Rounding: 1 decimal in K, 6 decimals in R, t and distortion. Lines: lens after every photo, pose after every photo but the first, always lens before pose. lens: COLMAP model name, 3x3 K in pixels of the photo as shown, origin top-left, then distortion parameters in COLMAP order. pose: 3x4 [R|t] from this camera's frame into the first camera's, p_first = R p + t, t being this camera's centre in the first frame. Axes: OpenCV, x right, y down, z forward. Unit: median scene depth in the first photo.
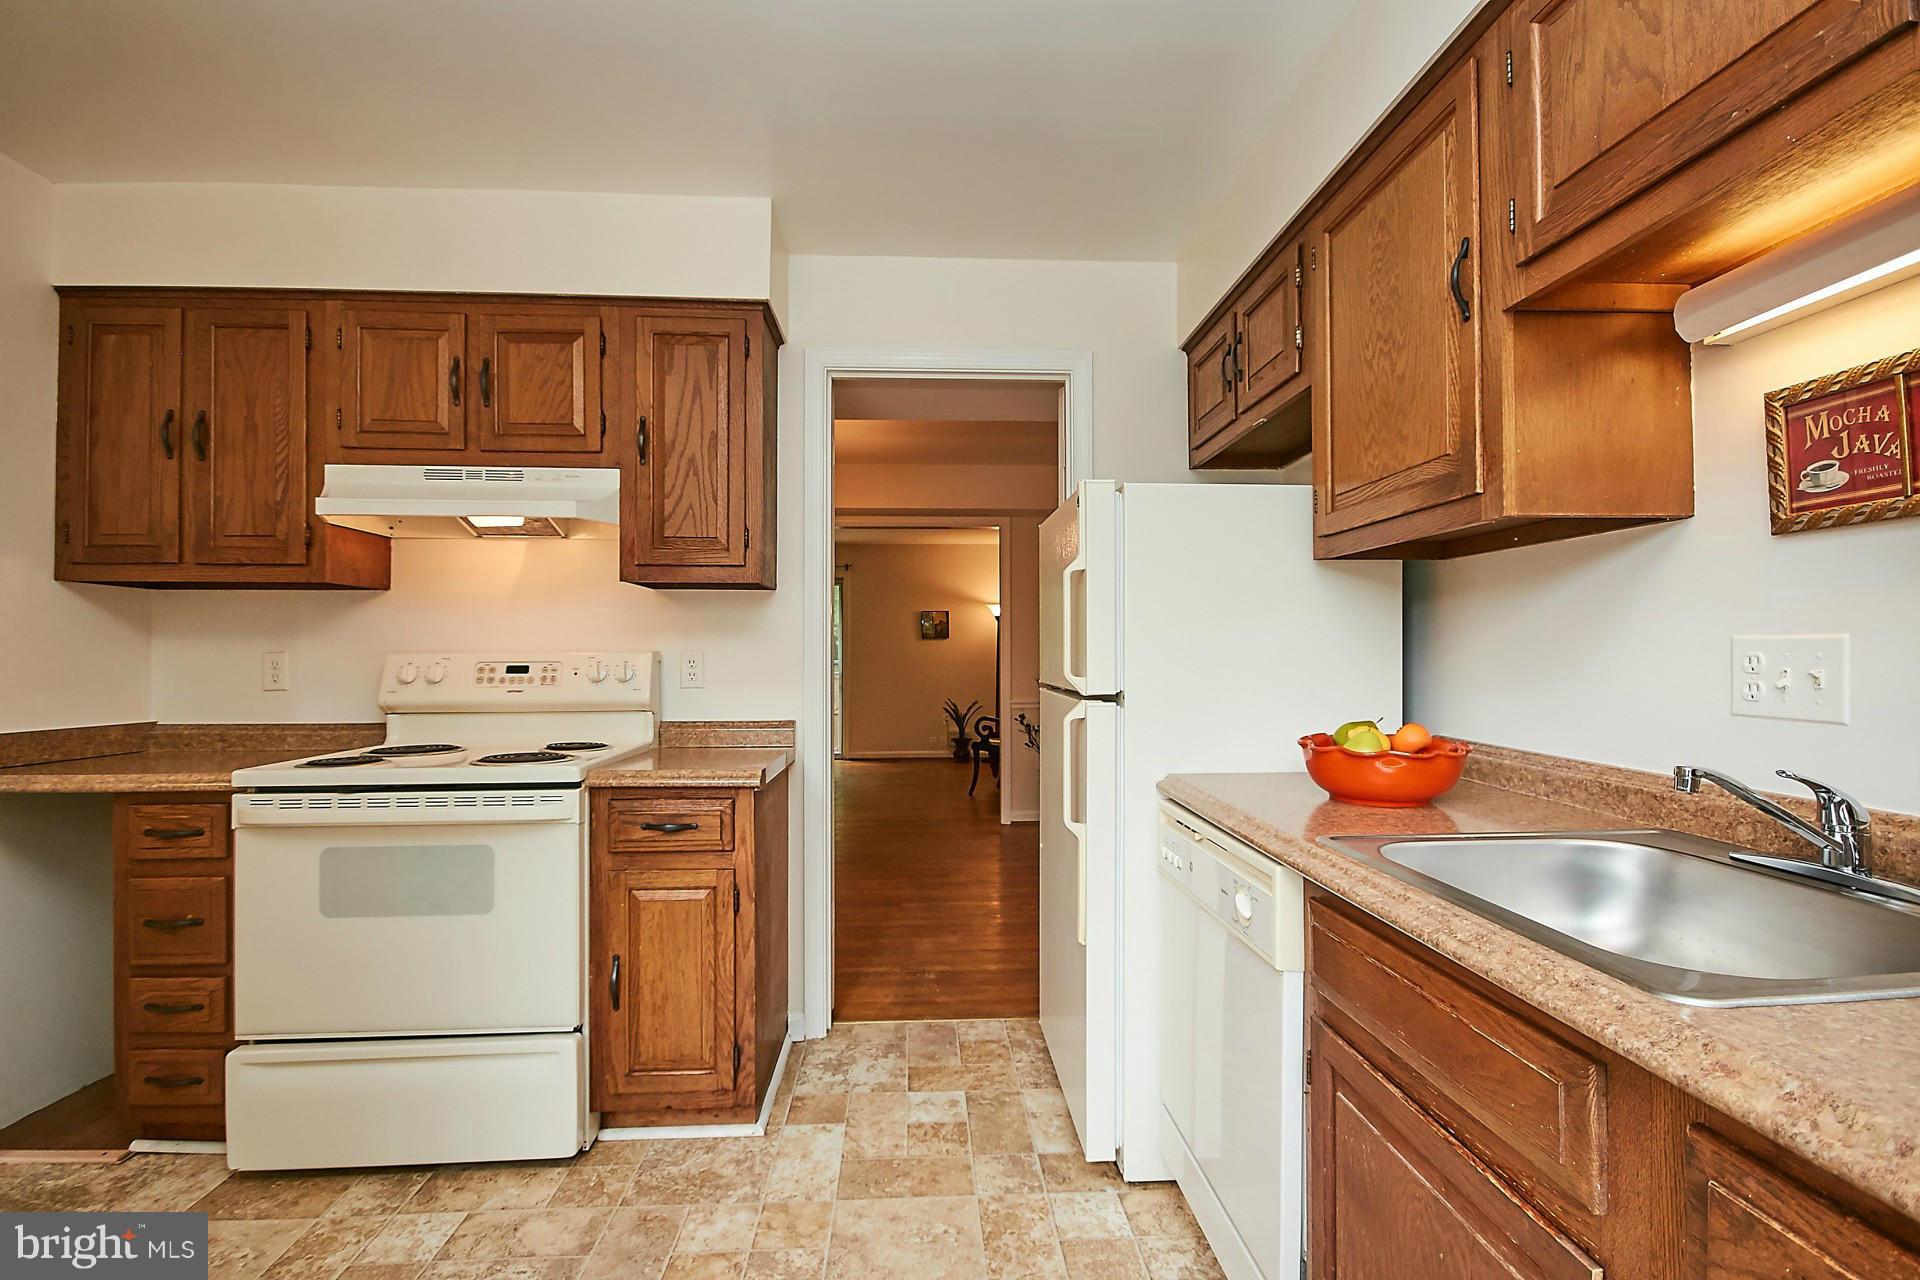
lens RADIAL K [[887.9, 0, 959.7], [0, 887.9, 645.7], [0, 0, 1]] dist [0.000682, -0.000511]
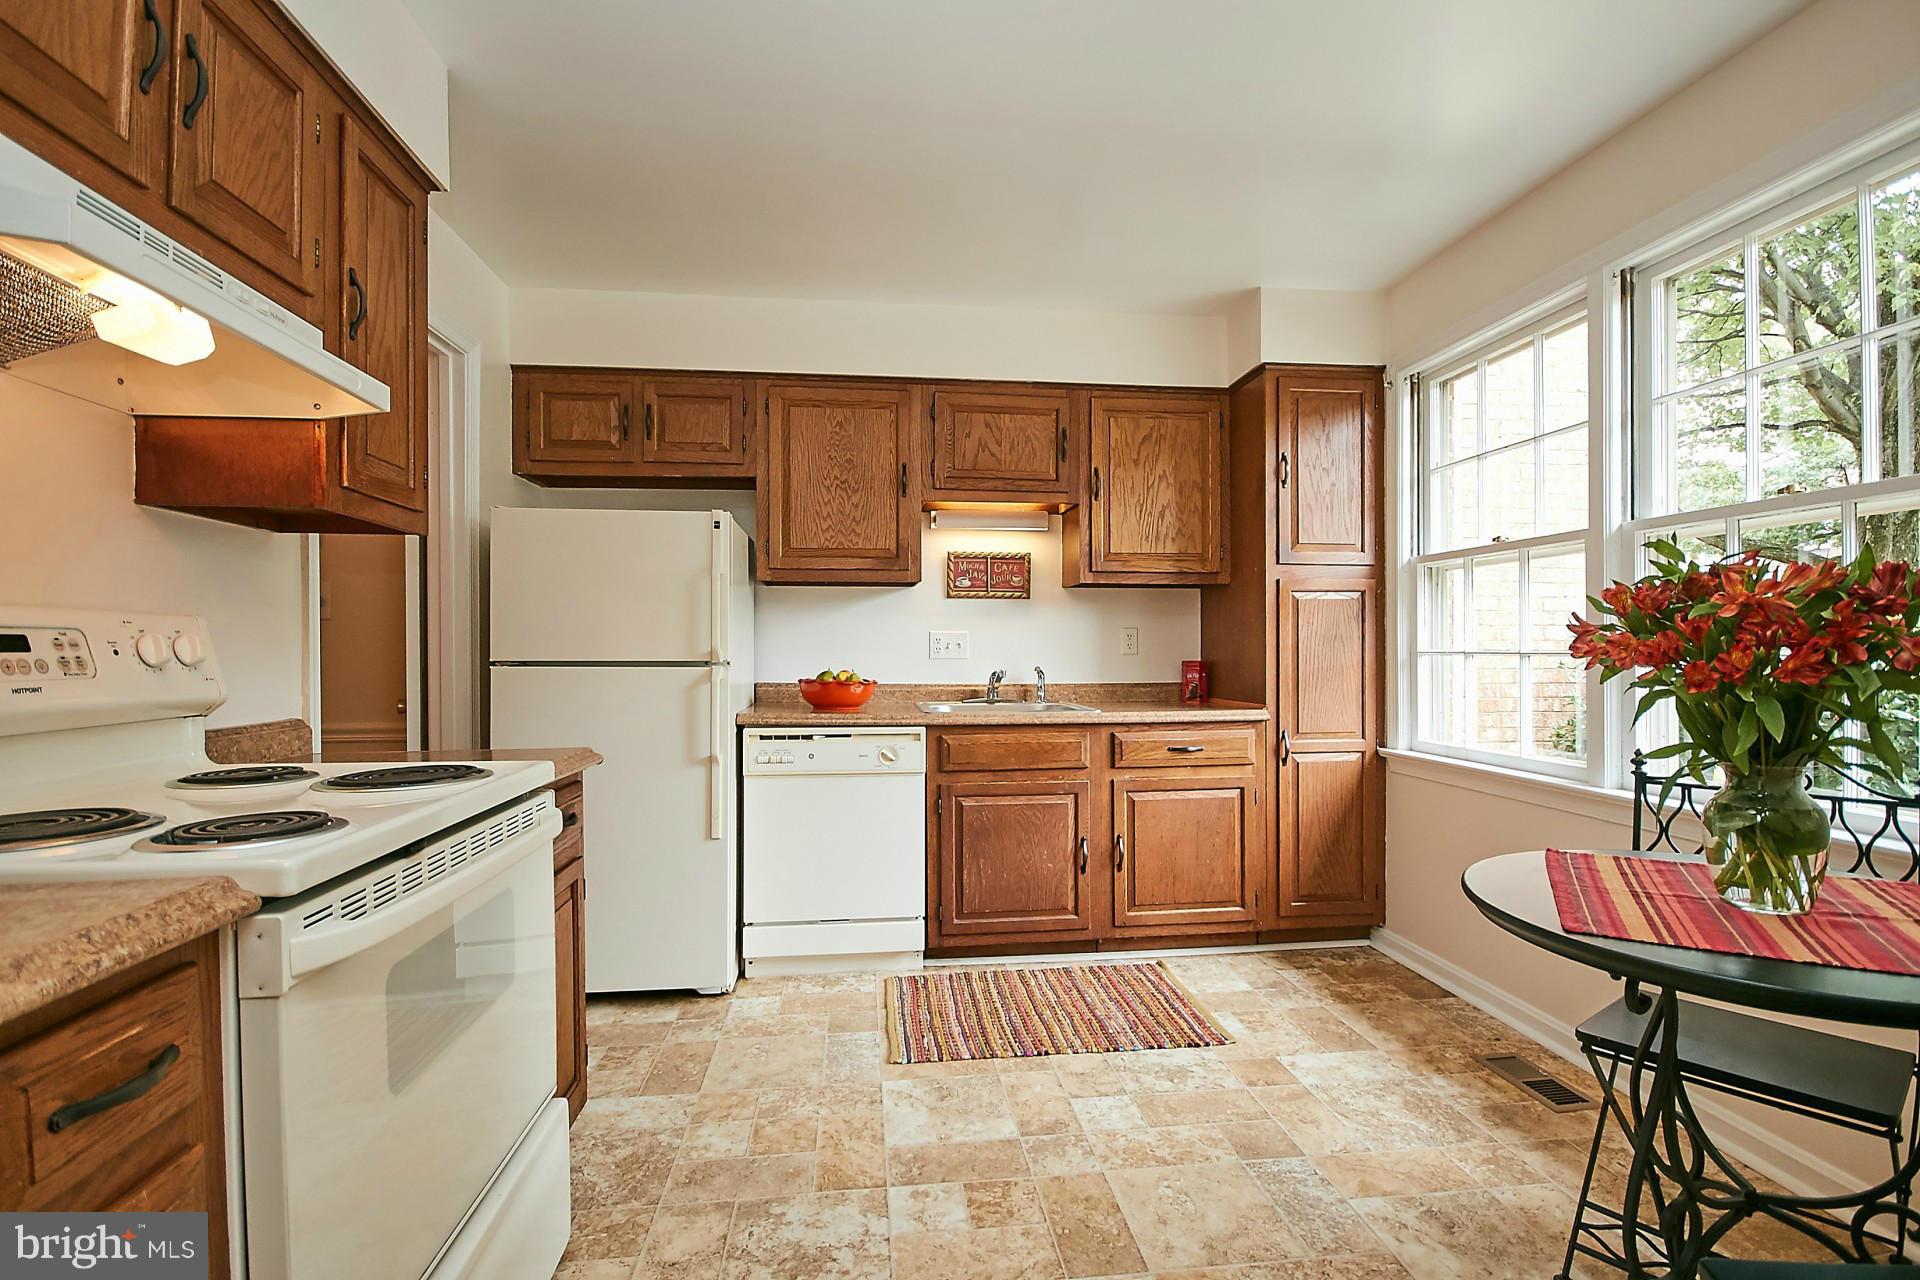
lens RADIAL K [[887.9, 0, 962.9], [0, 887.9, 645.3], [0, 0, 1]] dist [0.000682, -0.000511]
pose [[-0.068322, 0.007782, 0.997633, -1.349536], [-0.006406, 0.999946, -0.008238, 0.038983], [-0.997643, -0.006954, -0.068268, 0.739269]]
